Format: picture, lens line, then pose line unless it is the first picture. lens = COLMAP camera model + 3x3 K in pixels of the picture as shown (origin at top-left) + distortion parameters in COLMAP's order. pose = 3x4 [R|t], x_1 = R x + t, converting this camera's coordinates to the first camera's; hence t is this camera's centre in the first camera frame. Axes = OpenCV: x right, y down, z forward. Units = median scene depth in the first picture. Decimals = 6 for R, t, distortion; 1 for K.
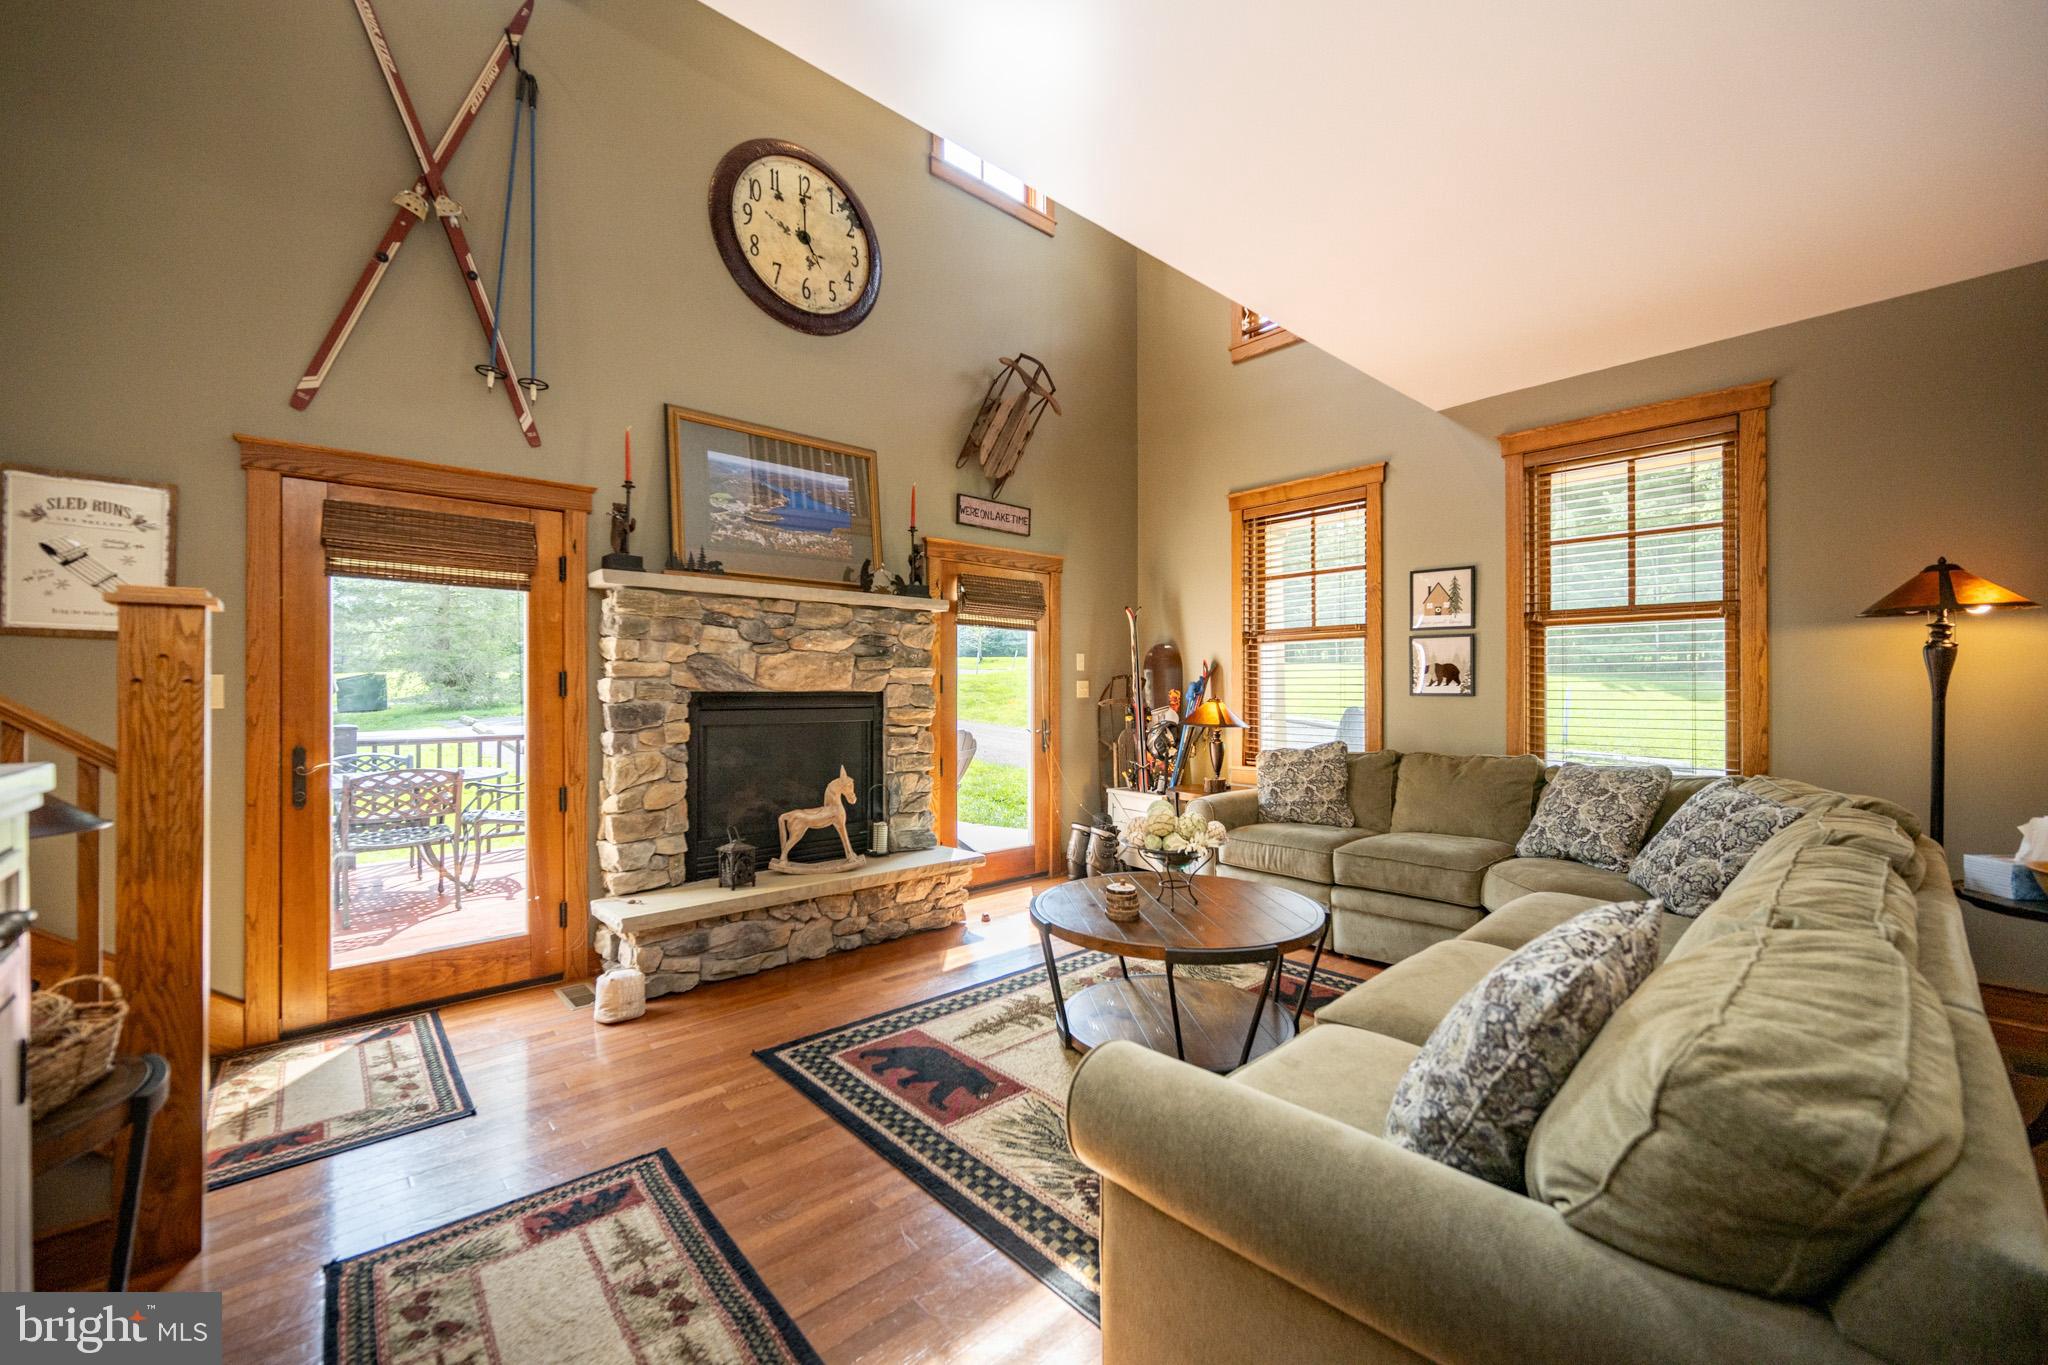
lens RADIAL K [[830.0, 0, 1033.3], [0, 830.0, 689.3], [0, 0, 1]] dist [0.005065, -0.001137]
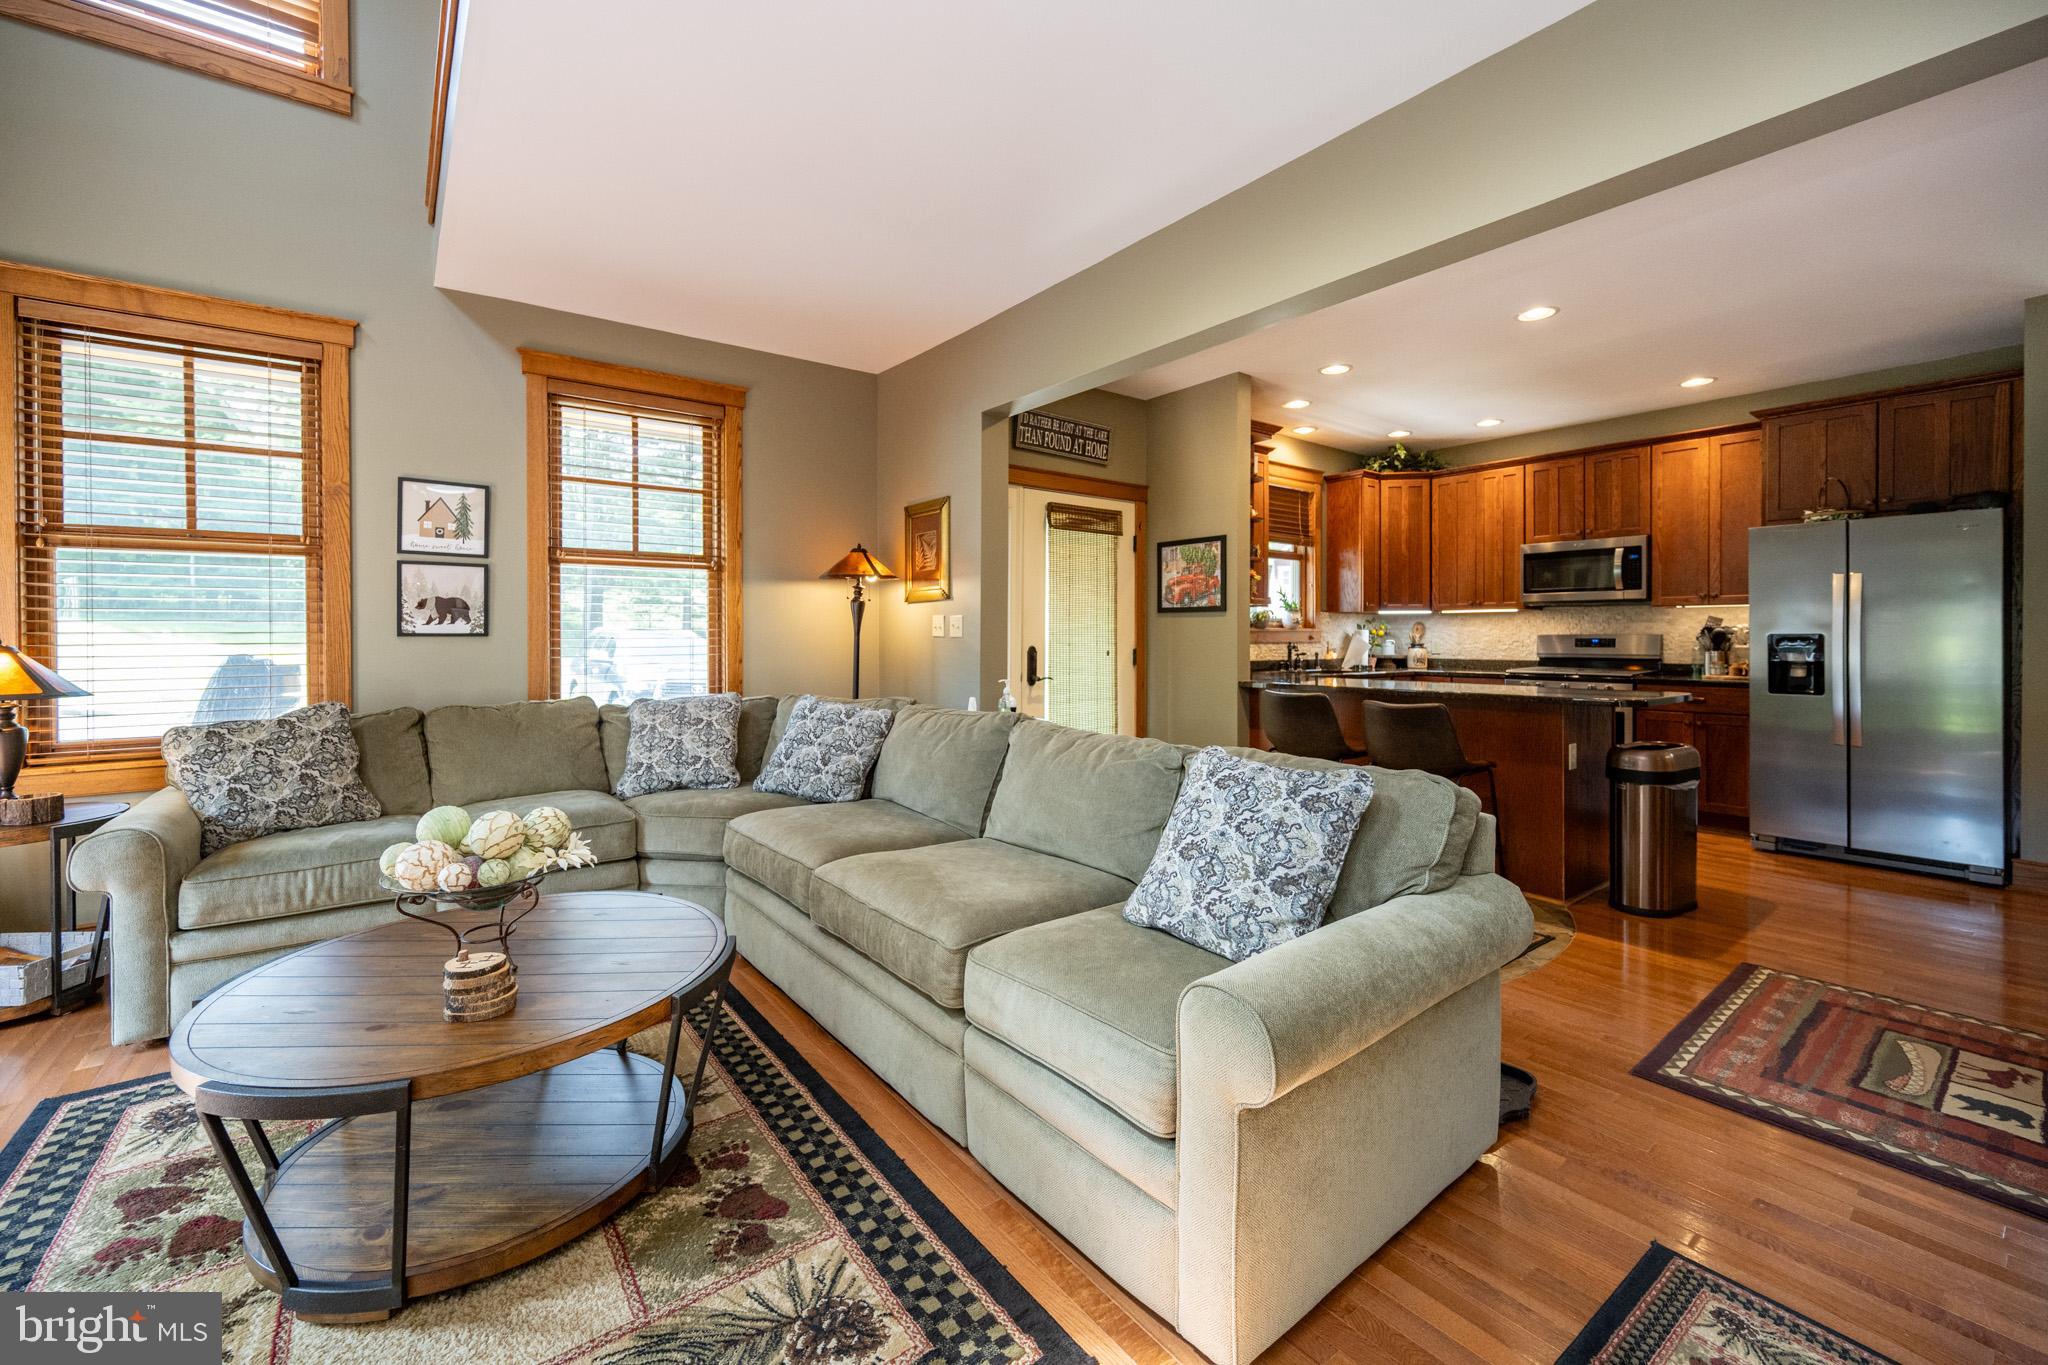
lens RADIAL K [[830.0, 0, 1012.6], [0, 830.0, 642.1], [0, 0, 1]] dist [0.005065, -0.001137]
pose [[0.088378, -0.012238, 0.996012, -0.313467], [0.003883, 0.999921, 0.011942, 0.006590], [-0.996079, 0.002812, 0.088419, 0.410920]]
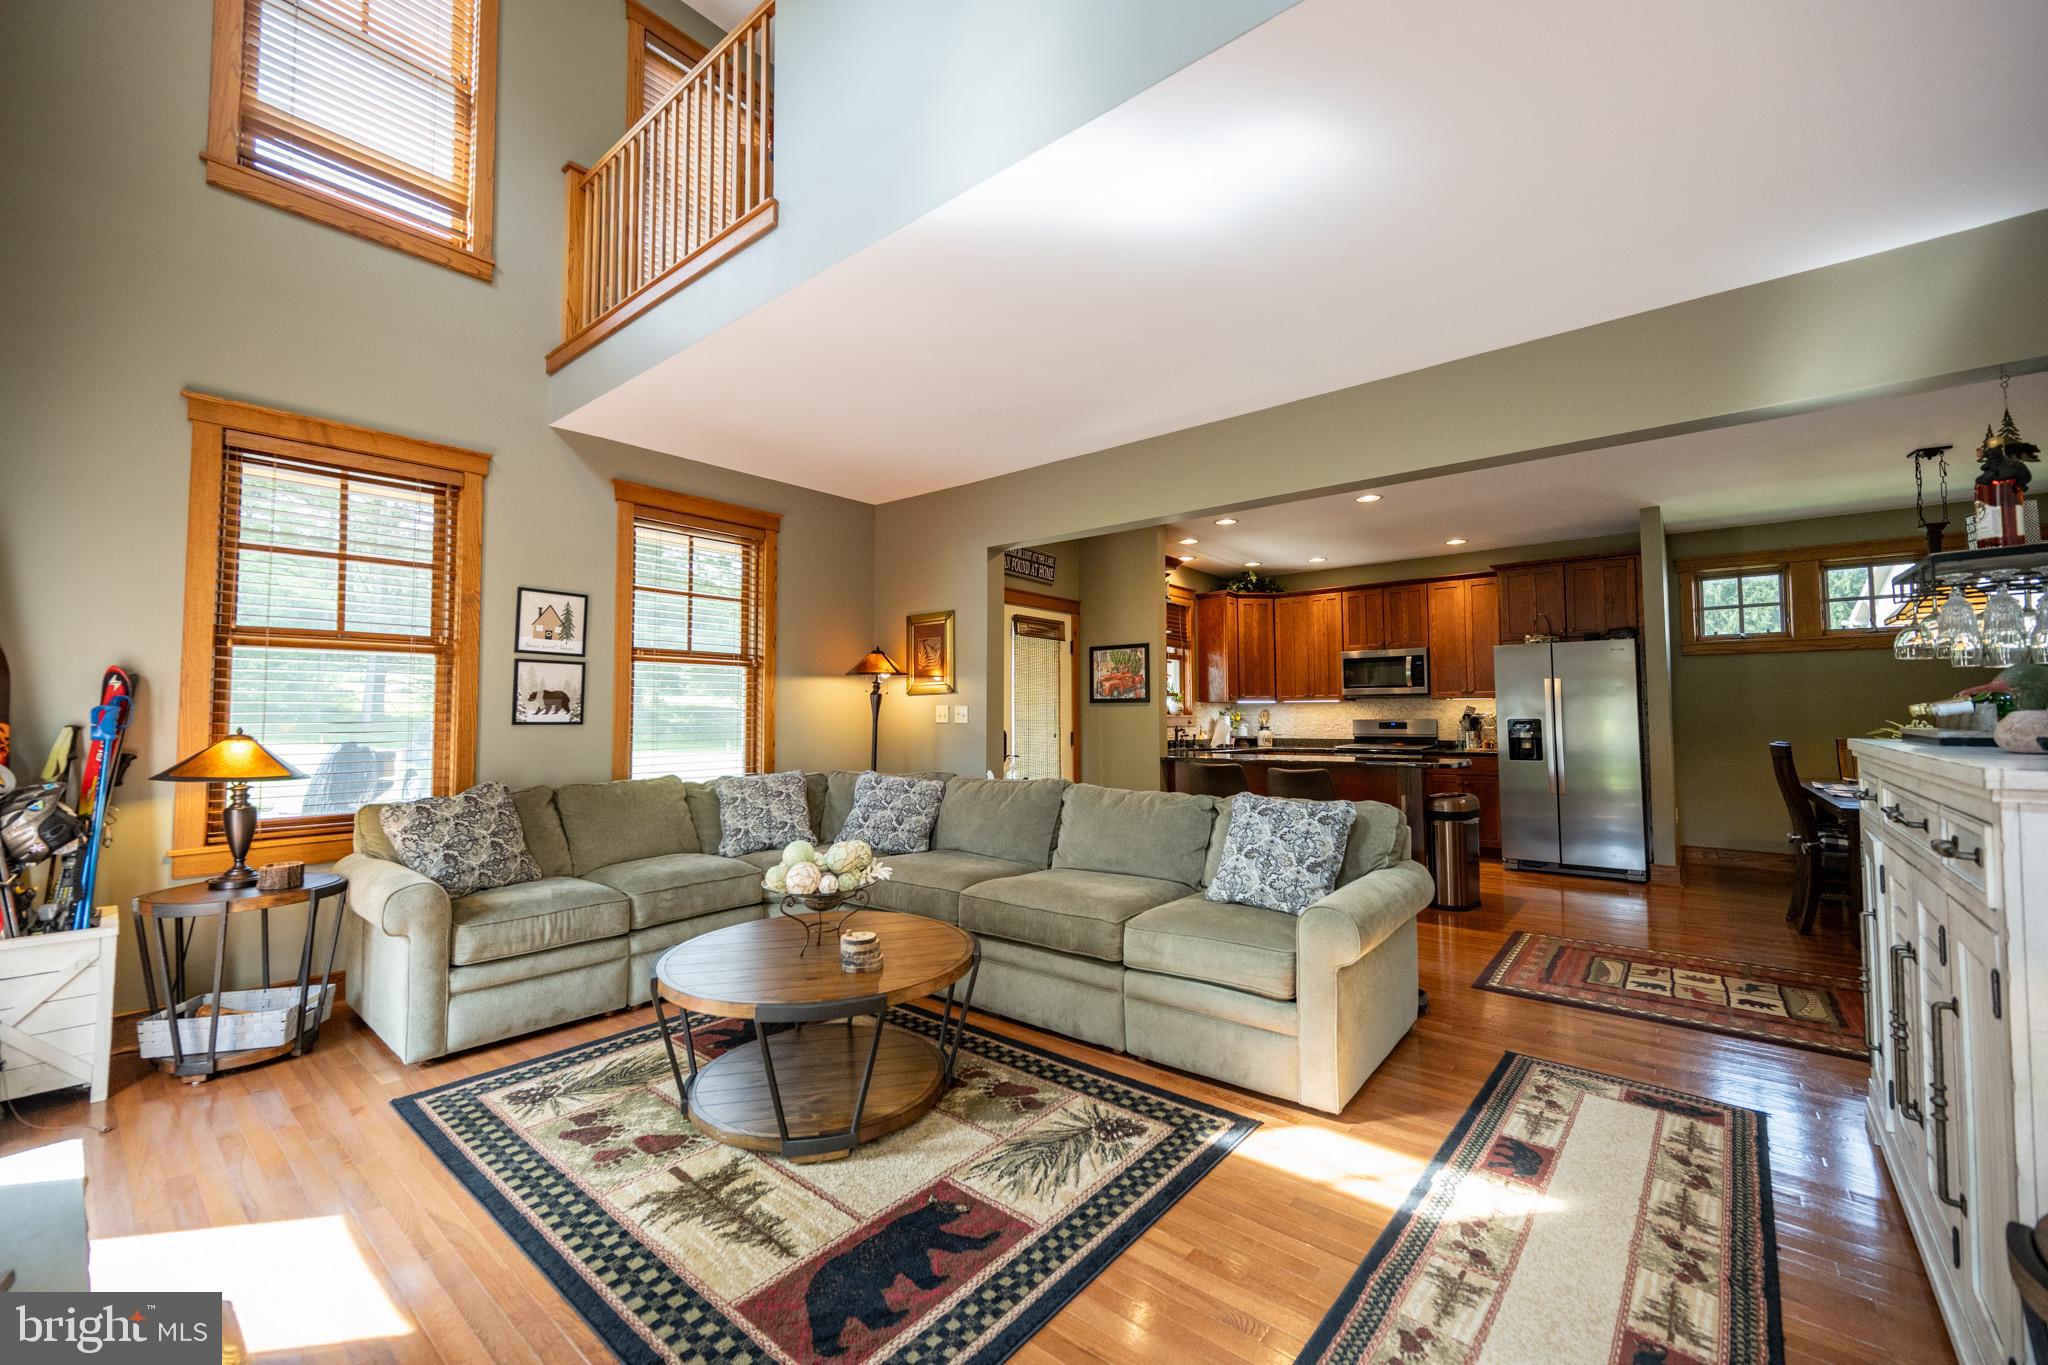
lens RADIAL K [[830.0, 0, 1013.5], [0, 830.0, 680.0], [0, 0, 1]] dist [0.005065, -0.001137]
pose [[-0.141332, 0.044688, 0.988953, -0.581918], [0.006338, 0.999001, -0.044236, 0.002319], [-0.989942, 0.000016, -0.141474, 0.685646]]
